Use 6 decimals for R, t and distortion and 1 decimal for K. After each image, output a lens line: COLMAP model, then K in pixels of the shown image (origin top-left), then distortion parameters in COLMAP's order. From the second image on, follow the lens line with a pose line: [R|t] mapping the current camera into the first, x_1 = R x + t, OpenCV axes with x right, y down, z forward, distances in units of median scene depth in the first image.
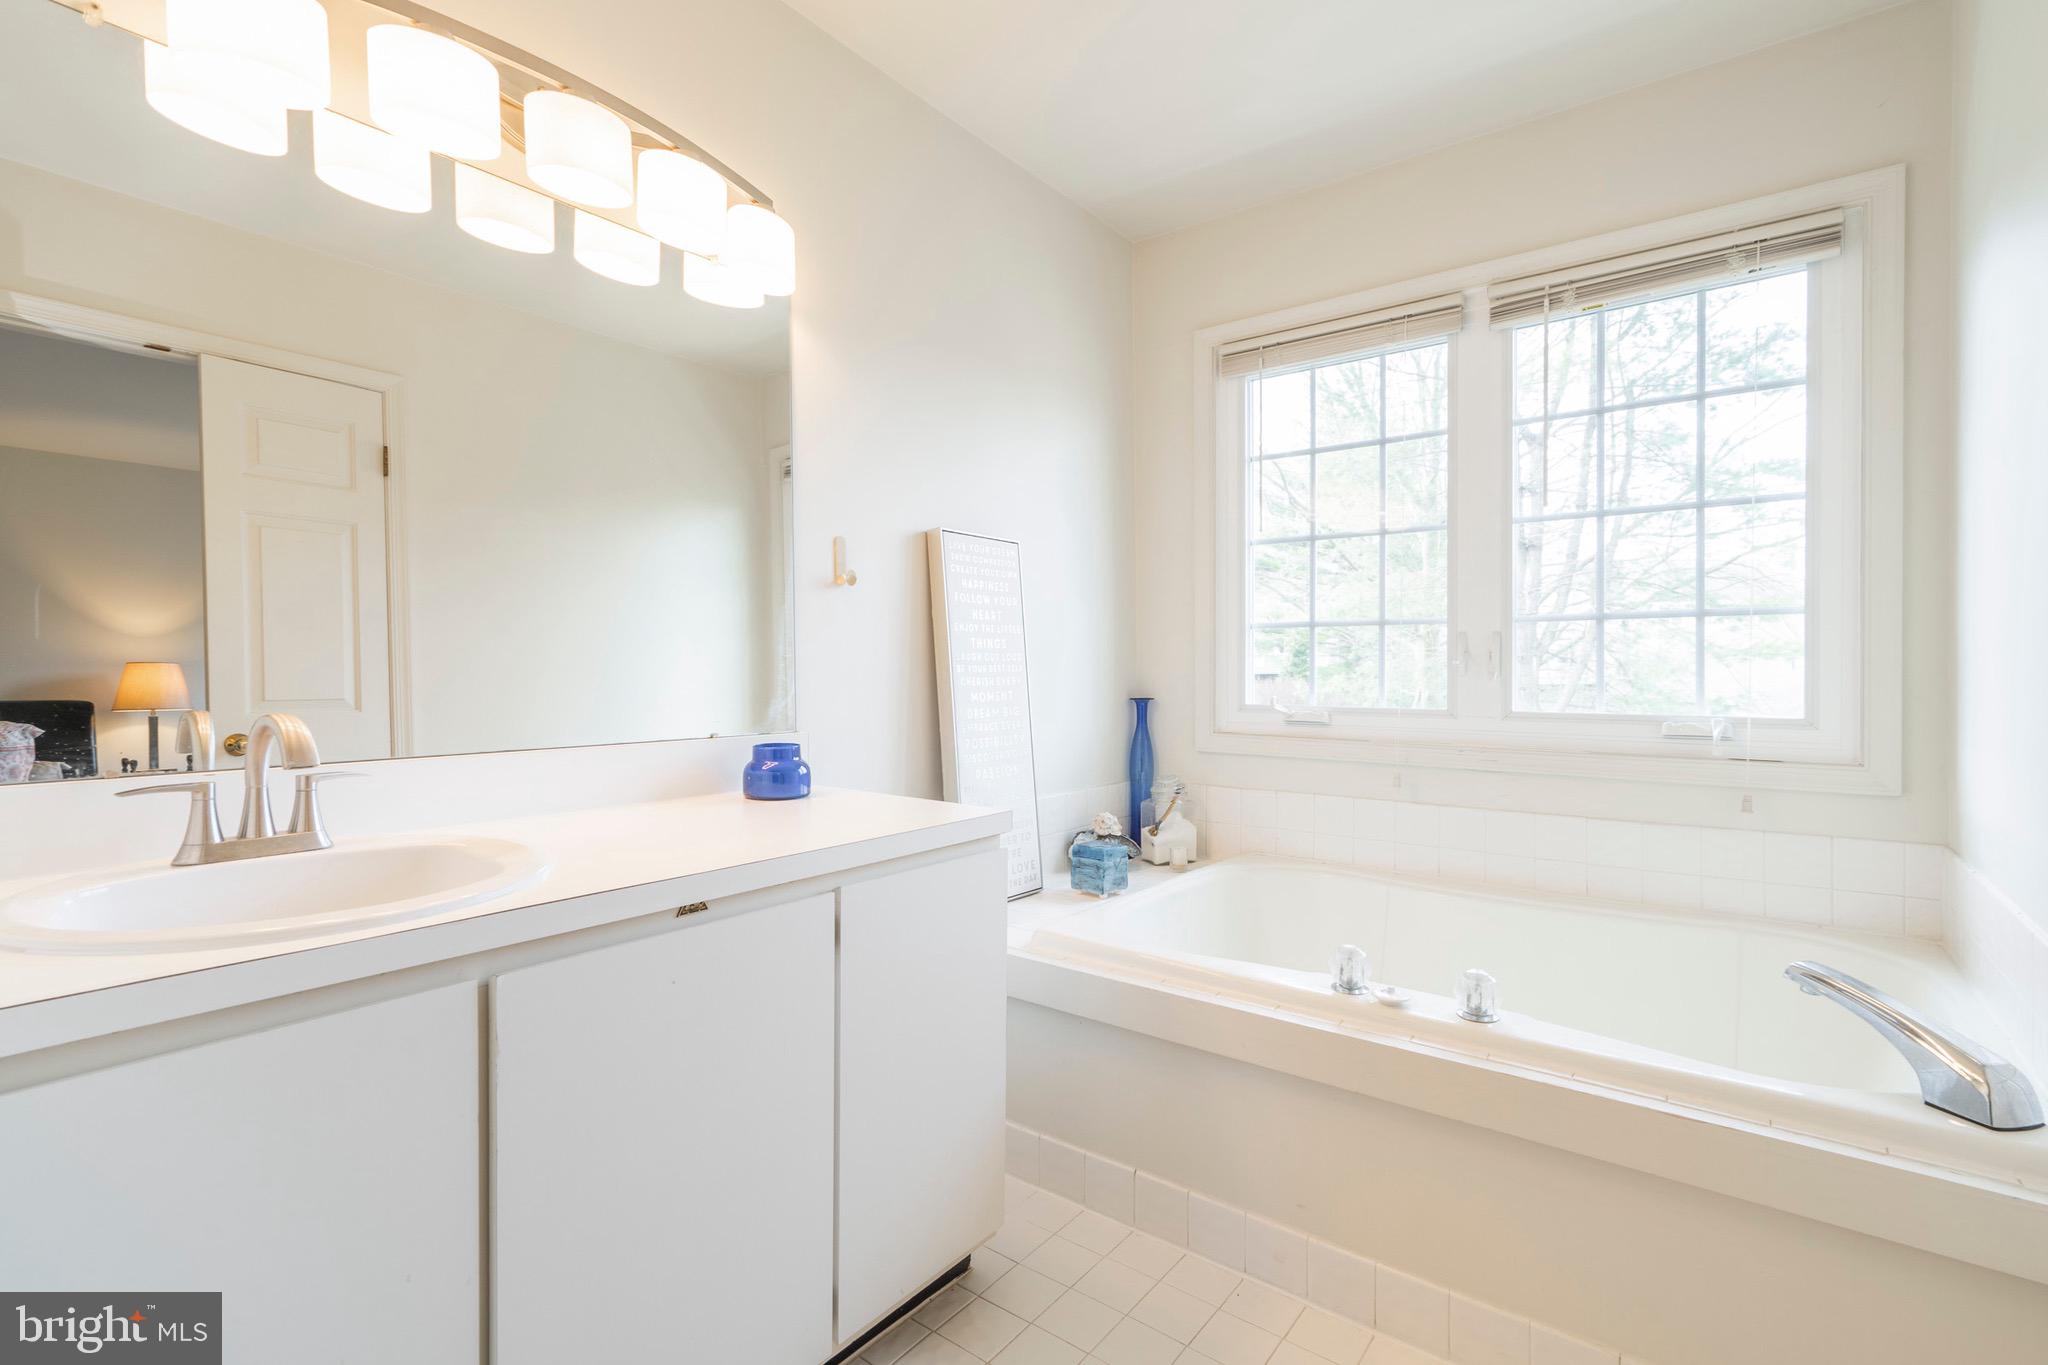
lens RADIAL K [[932.9, 0, 1031.5], [0, 932.9, 679.6], [0, 0, 1]] dist [0.007080, 0.000196]
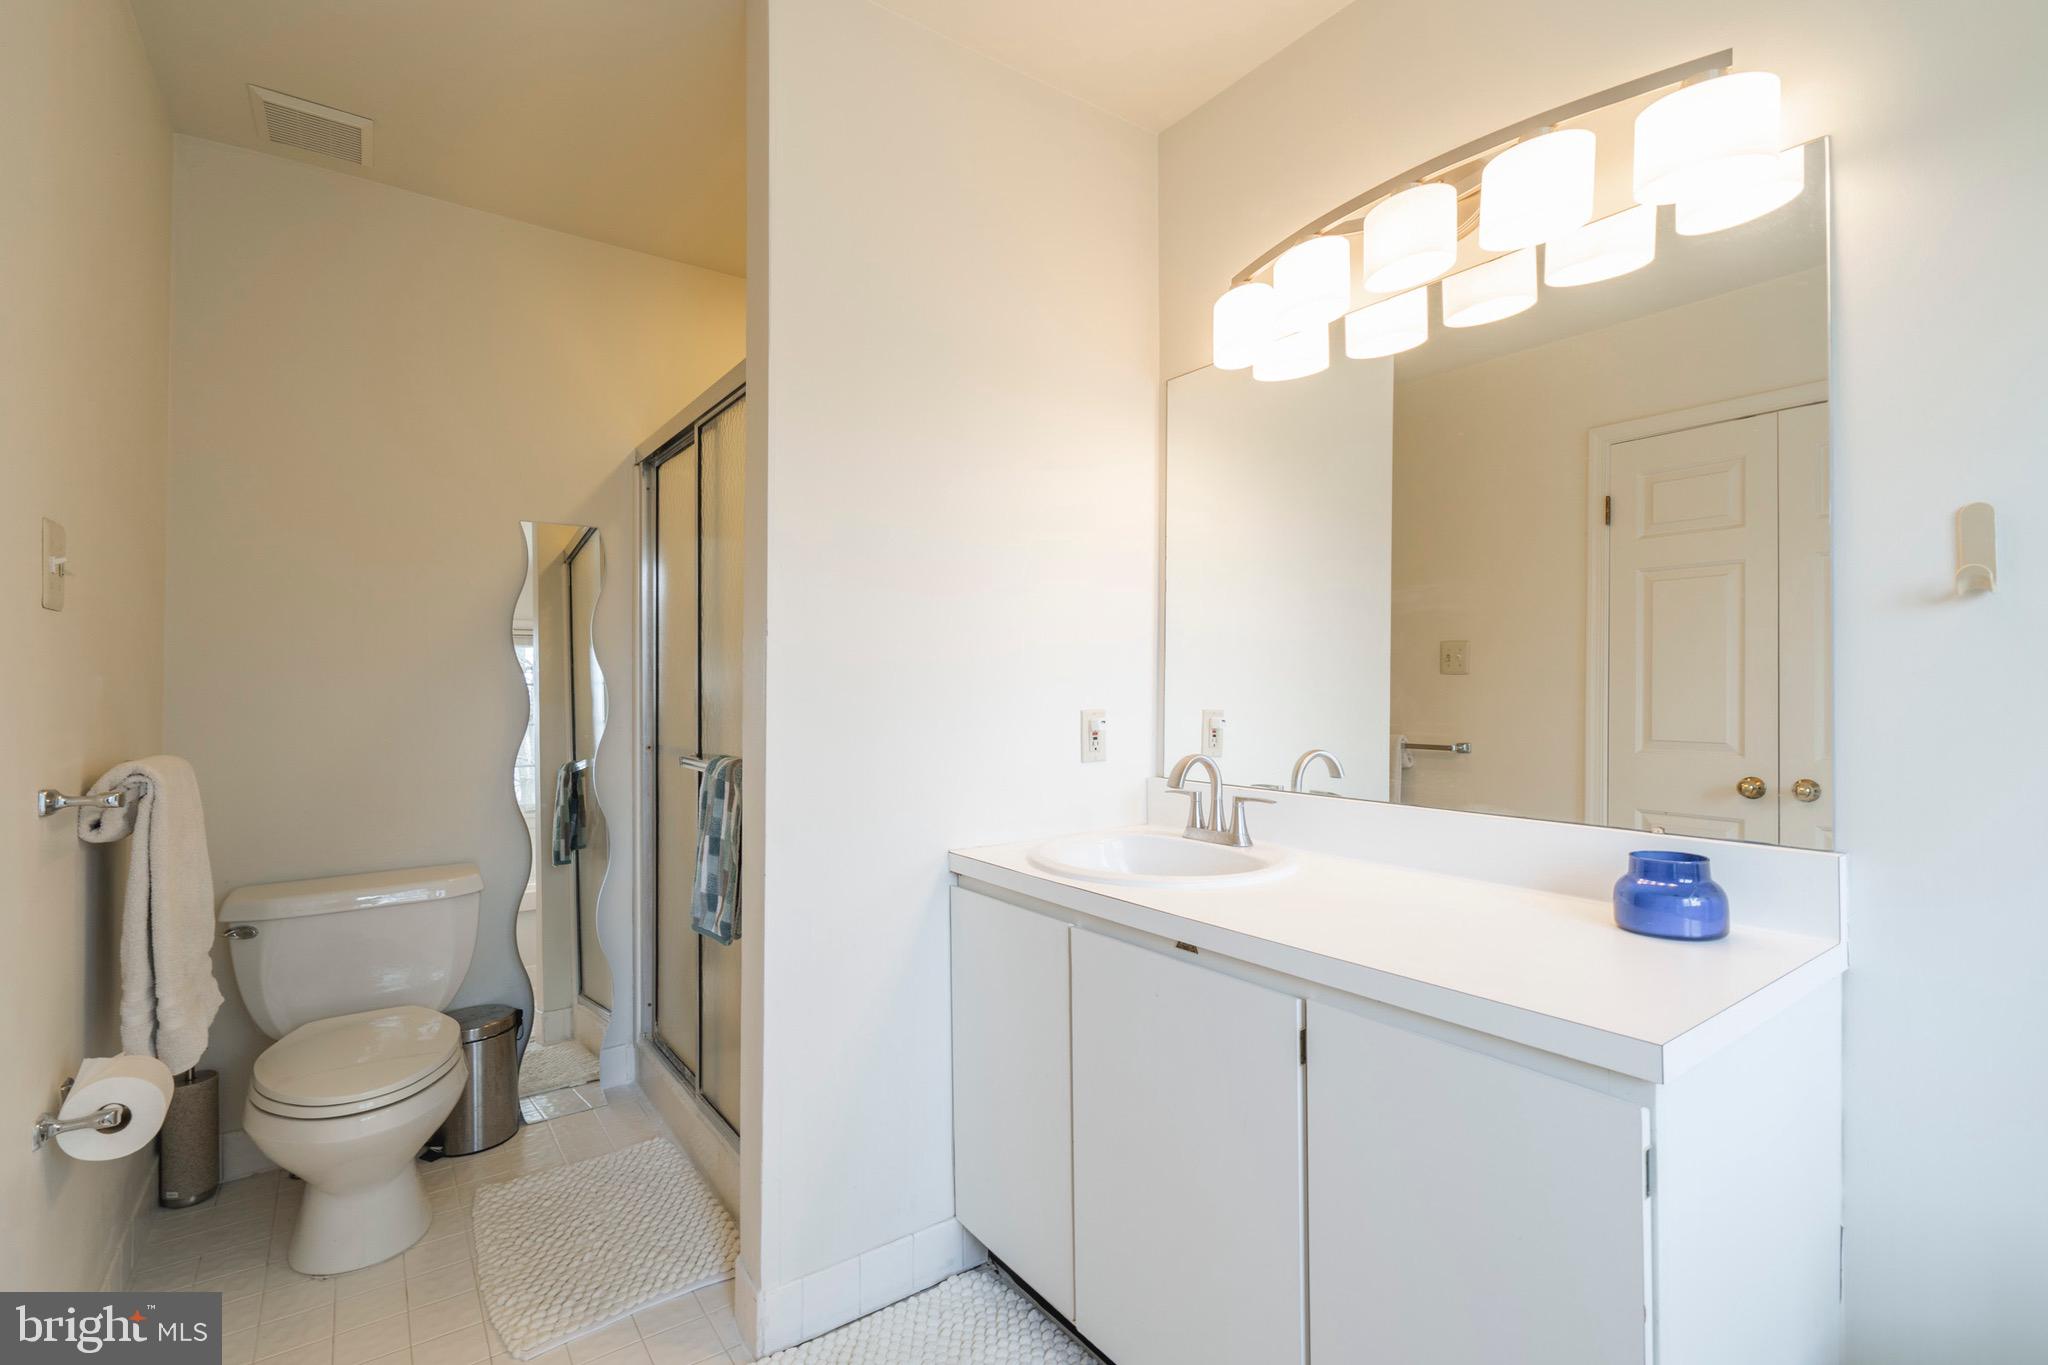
lens RADIAL K [[932.9, 0, 1031.5], [0, 932.9, 679.6], [0, 0, 1]] dist [0.007080, 0.000196]
pose [[-0.267299, -0.017428, -0.963456, 0.577075], [-0.021260, 0.999700, -0.012185, -0.046338], [0.963379, 0.017227, -0.267589, 0.812515]]
